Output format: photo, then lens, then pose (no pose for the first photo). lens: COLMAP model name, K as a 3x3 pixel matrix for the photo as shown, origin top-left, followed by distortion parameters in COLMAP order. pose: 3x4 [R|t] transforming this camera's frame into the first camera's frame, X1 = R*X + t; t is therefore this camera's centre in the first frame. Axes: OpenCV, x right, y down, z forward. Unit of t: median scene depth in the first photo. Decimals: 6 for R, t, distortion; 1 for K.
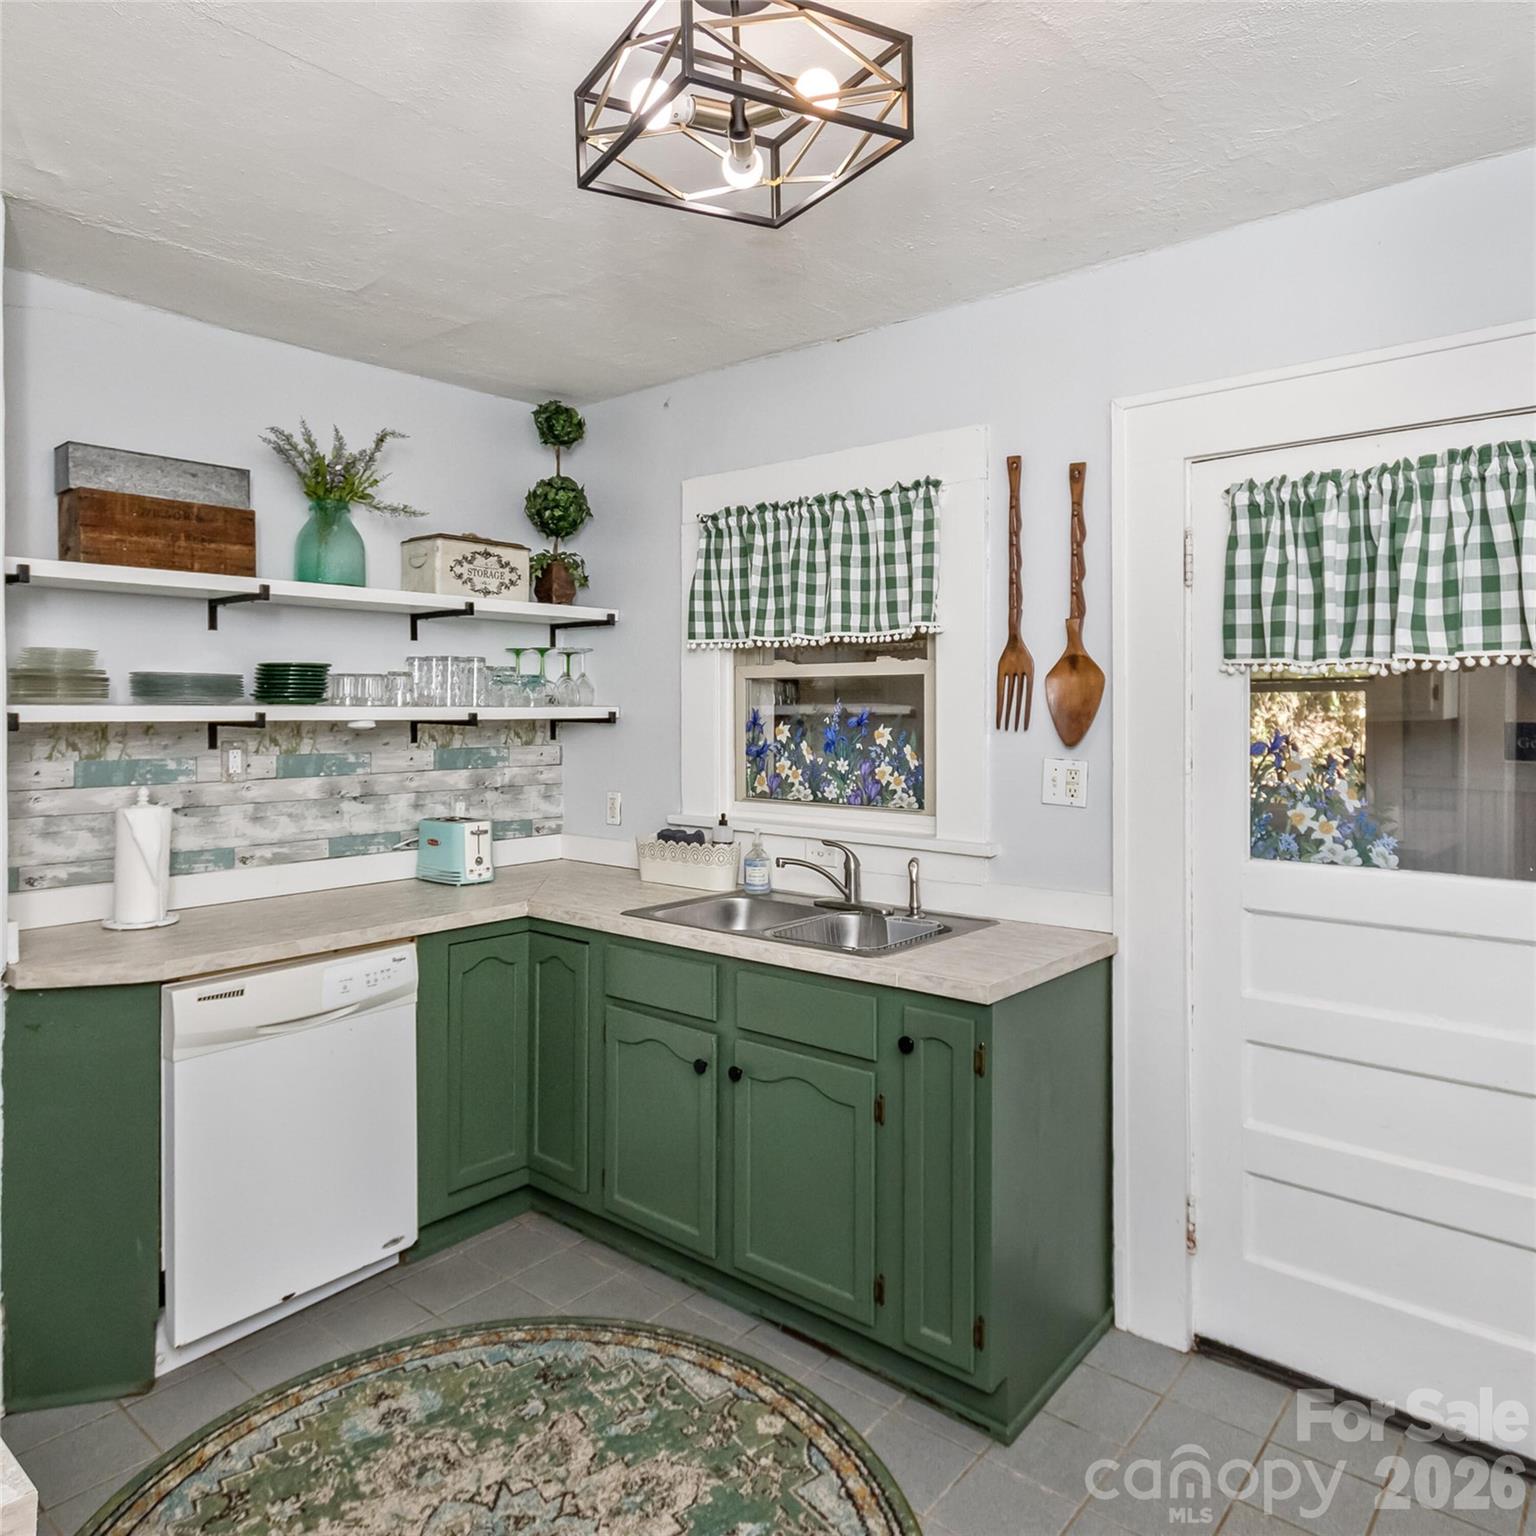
lens RADIAL K [[1077.6, 0, 806.1], [0, 1077.6, 704.2], [0, 0, 1]] dist [-0.009705, -0.001424]
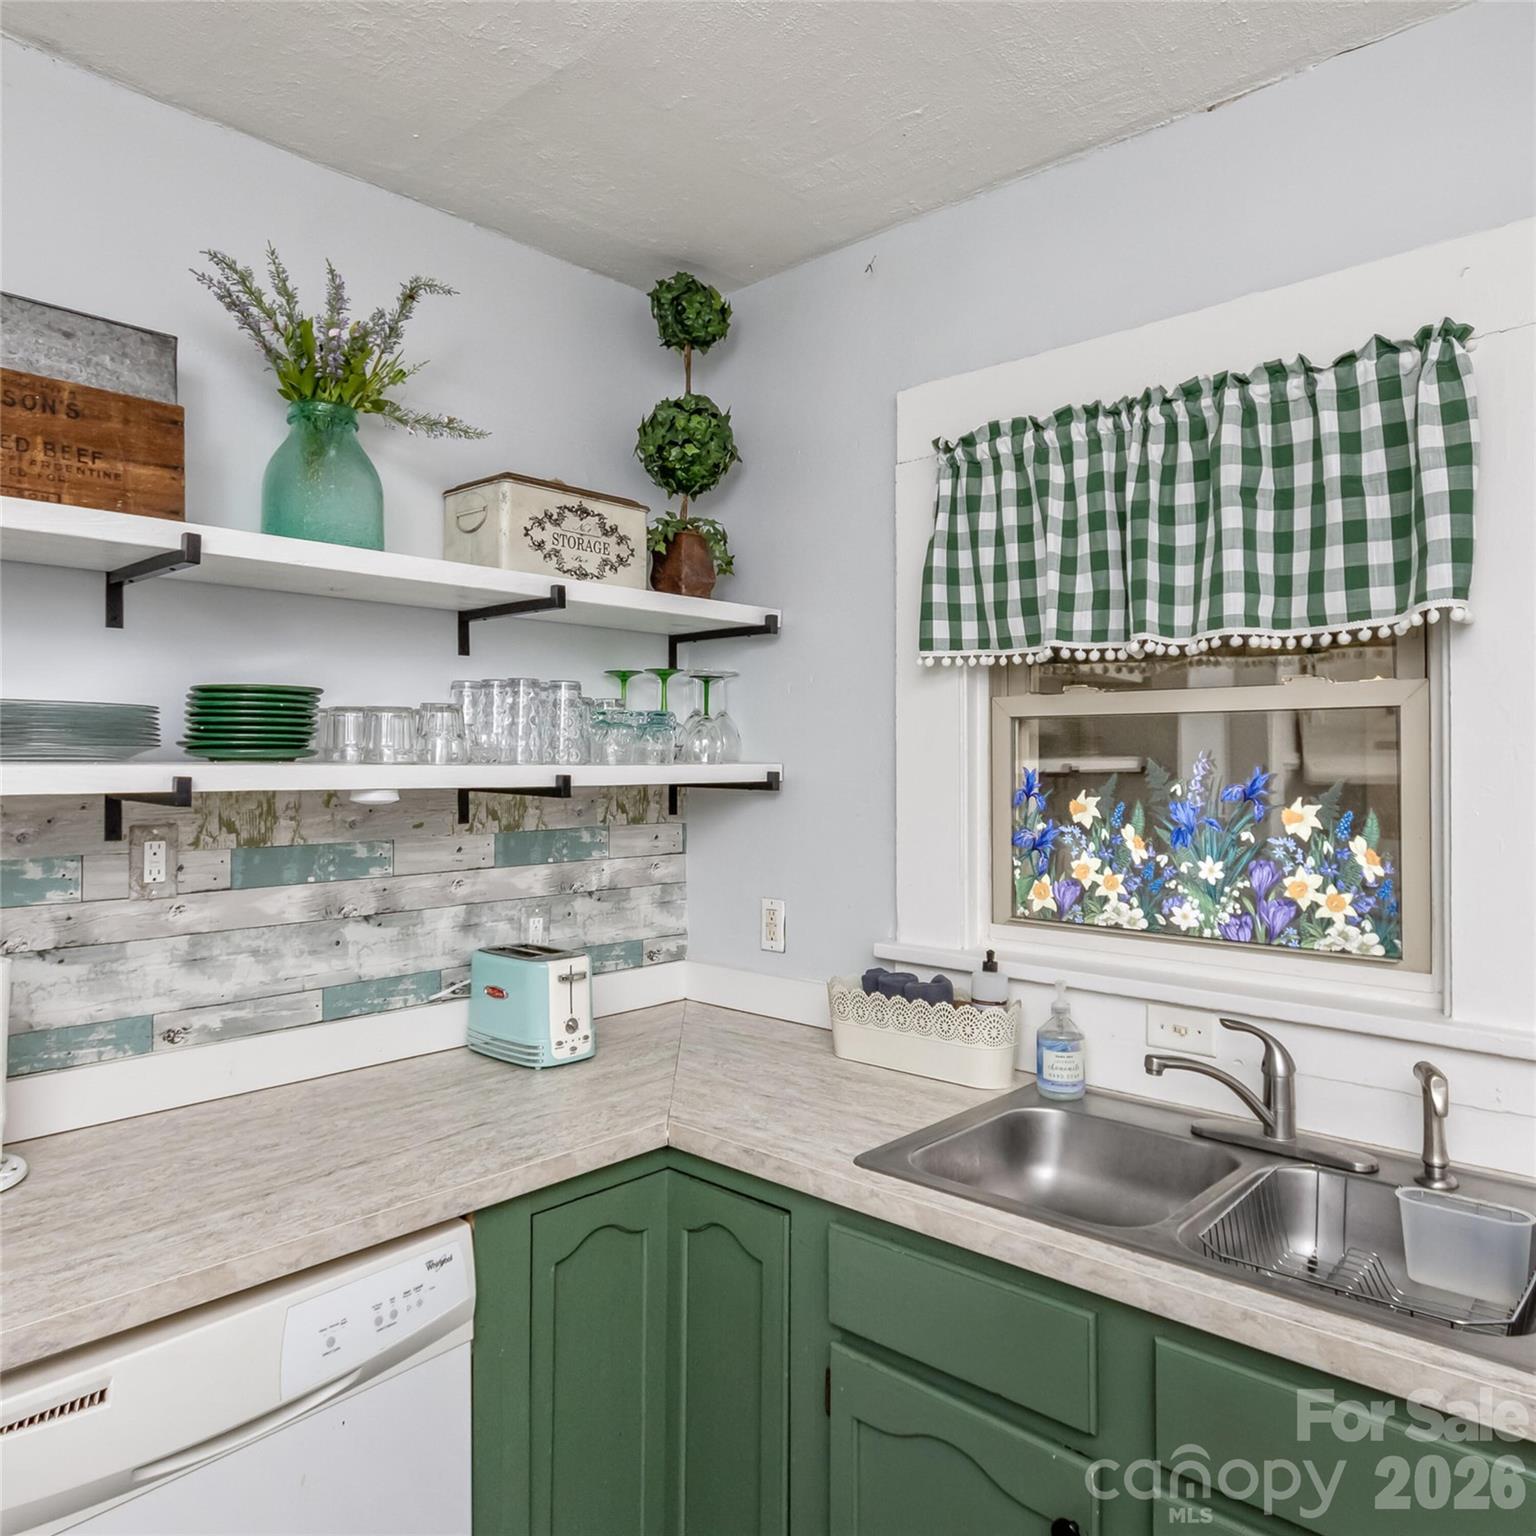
lens RADIAL K [[1135.5, 0, 780.5], [0, 1135.5, 752.9], [0, 0, 1]] dist [-0.011768, 0.006429]
pose [[0.997642, 0.000983, -0.068623, -0.157932], [-0.001249, 0.999992, -0.003839, -0.001806], [0.068619, 0.003915, 0.997635, 0.415301]]
